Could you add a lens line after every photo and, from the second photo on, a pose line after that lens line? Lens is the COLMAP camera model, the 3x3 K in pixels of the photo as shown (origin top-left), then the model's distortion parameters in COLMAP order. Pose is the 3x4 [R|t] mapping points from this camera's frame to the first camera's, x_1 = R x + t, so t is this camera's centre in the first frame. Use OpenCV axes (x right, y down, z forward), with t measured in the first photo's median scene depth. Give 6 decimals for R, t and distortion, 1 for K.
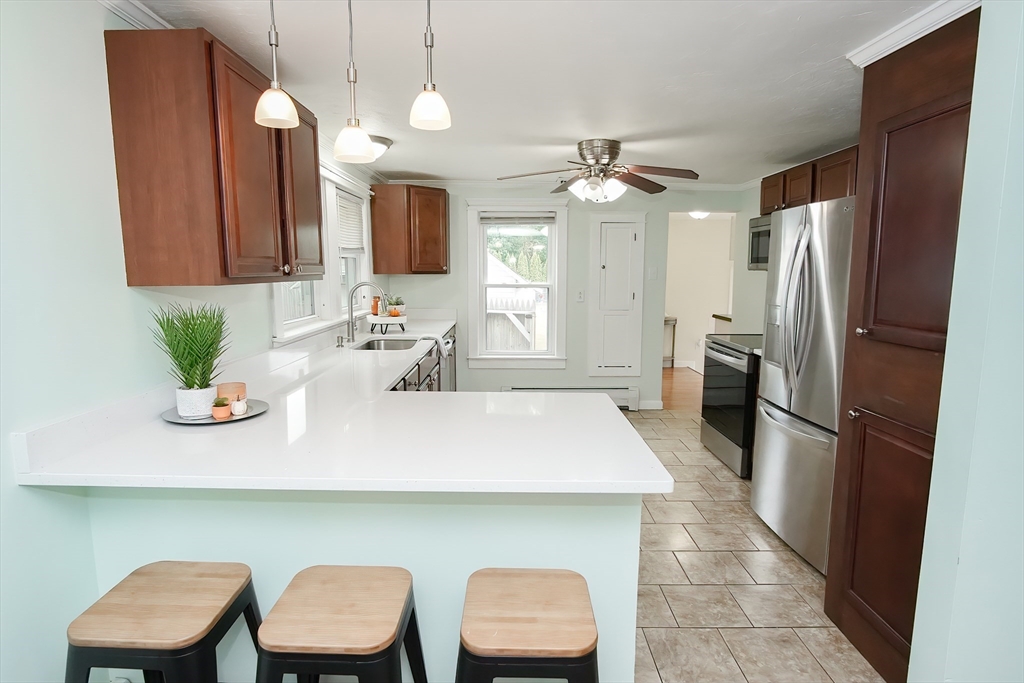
lens RADIAL K [[550.7, 0, 509.1], [0, 550.7, 343.7], [0, 0, 1]] dist [-0.011817, -0.000511]
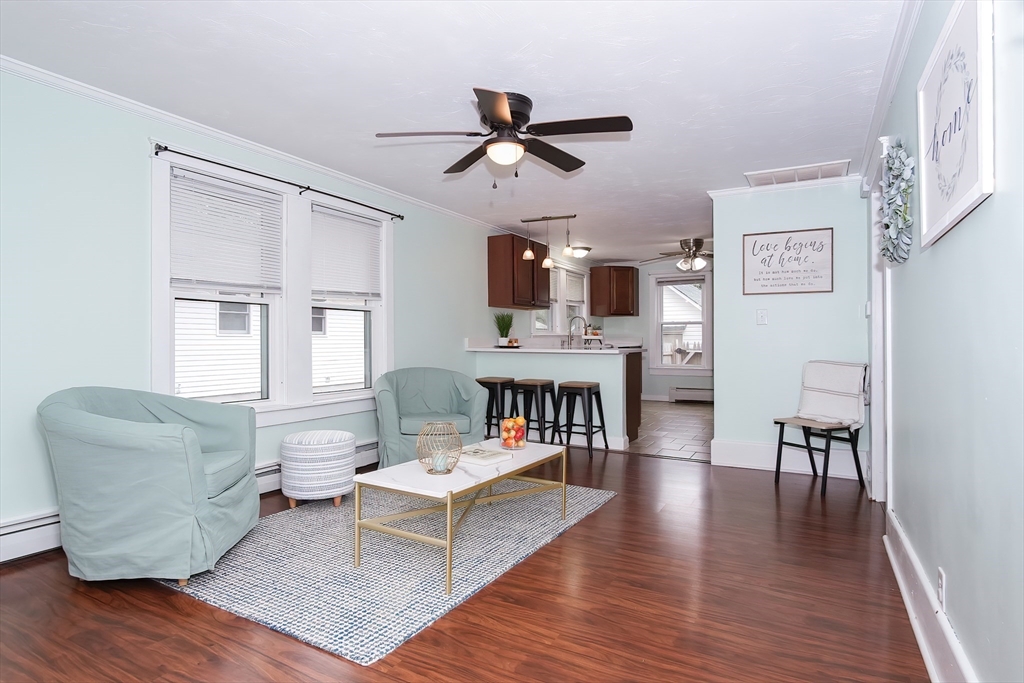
lens RADIAL K [[550.7, 0, 510.5], [0, 550.7, 339.8], [0, 0, 1]] dist [-0.011817, -0.000511]
pose [[0.876828, -0.005094, -0.480777, 0.525312], [-0.057921, 0.991543, -0.116139, 0.238990], [0.477303, 0.129681, 0.869117, -0.924431]]
